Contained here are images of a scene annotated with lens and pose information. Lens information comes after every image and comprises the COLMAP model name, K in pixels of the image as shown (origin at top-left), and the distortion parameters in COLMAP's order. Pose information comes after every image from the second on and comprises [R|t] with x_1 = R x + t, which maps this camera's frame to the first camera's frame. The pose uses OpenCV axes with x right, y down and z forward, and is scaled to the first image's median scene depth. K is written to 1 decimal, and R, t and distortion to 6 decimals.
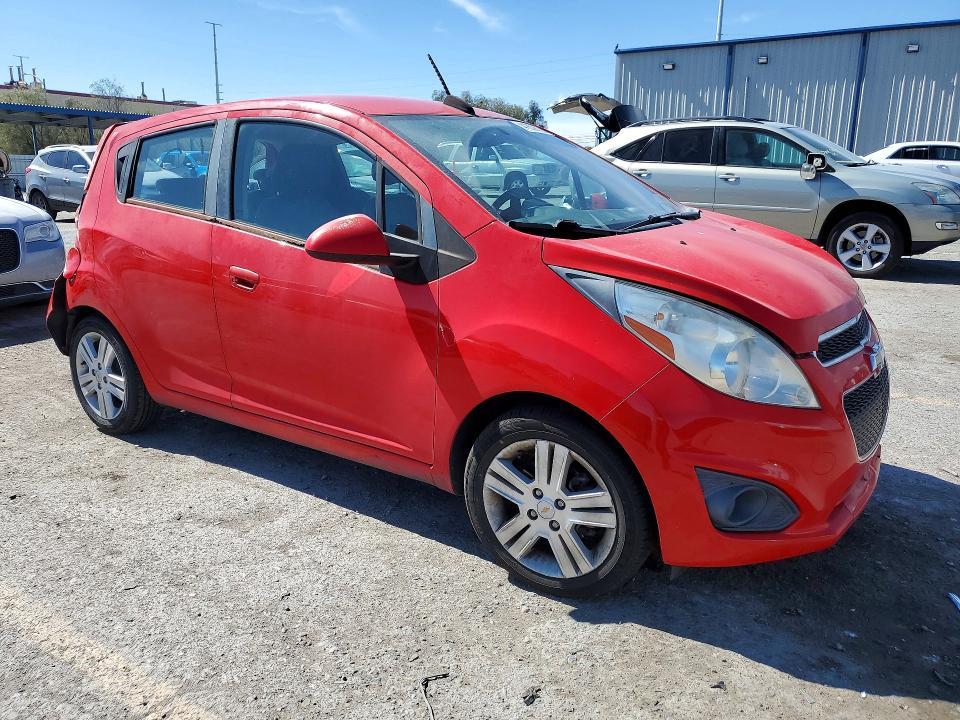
lens RADIAL K [[750.4, 0, 480.0], [0, 750.4, 360.0], [0, 0, 1]] dist [-0.007986, -0.005324]
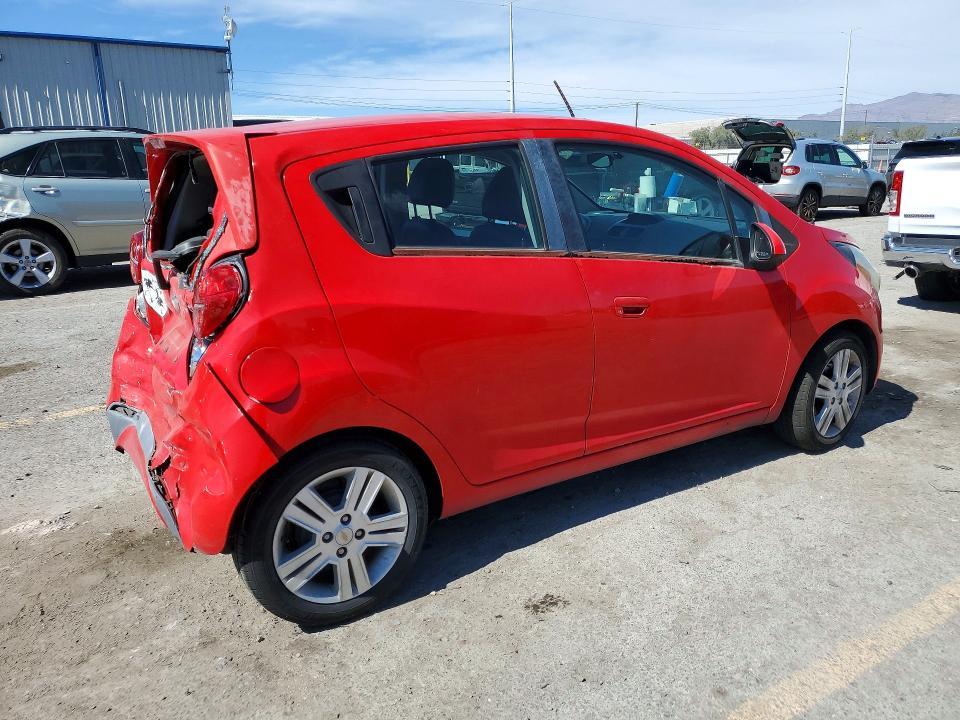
lens RADIAL K [[750.4, 0, 480.0], [0, 750.4, 360.0], [0, 0, 1]] dist [-0.007986, -0.005324]
pose [[0.389904, -0.247341, 0.887016, -1.119395], [0.252948, 0.954967, 0.155101, -0.214374], [-0.885434, 0.163894, 0.434909, 0.680568]]
